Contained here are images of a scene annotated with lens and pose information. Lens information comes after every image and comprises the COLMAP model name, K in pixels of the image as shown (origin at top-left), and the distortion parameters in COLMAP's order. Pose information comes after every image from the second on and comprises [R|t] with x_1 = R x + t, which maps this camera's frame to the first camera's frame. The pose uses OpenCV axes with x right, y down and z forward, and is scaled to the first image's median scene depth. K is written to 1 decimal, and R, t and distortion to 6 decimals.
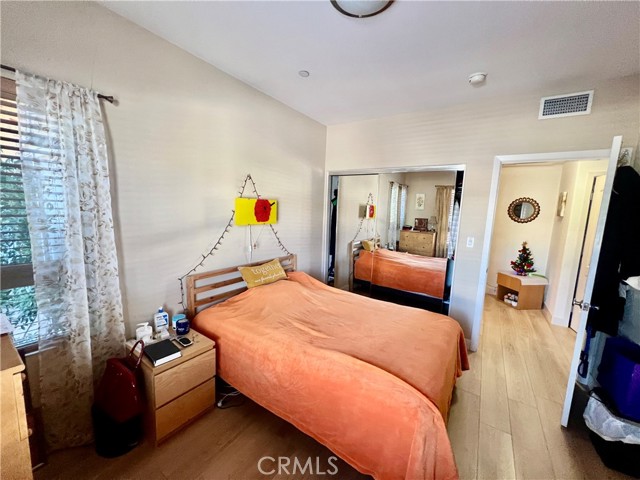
lens RADIAL K [[255.3, 0, 320.0], [0, 255.3, 240.0], [0, 0, 1]] dist [-0.000280, 0.000153]
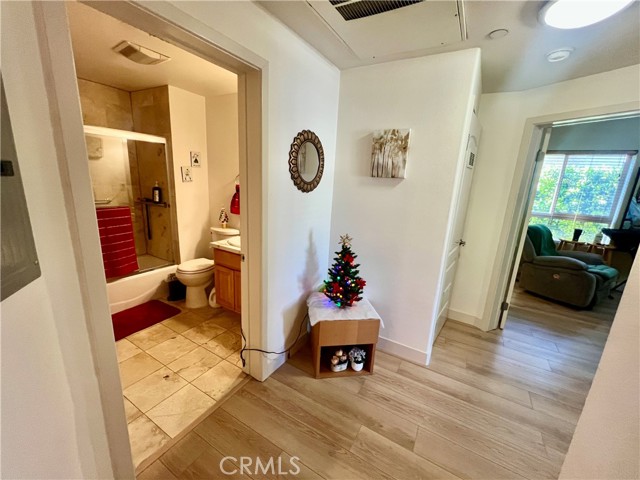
lens RADIAL K [[261.2, 0, 320.0], [0, 261.2, 240.0], [0, 0, 1]] dist [0.000739, 0.000151]
pose [[-0.048798, -0.271753, 0.961129, 0.356183], [0.074516, 0.958603, 0.274822, -0.116402], [-0.996025, 0.085031, -0.026528, 1.057432]]
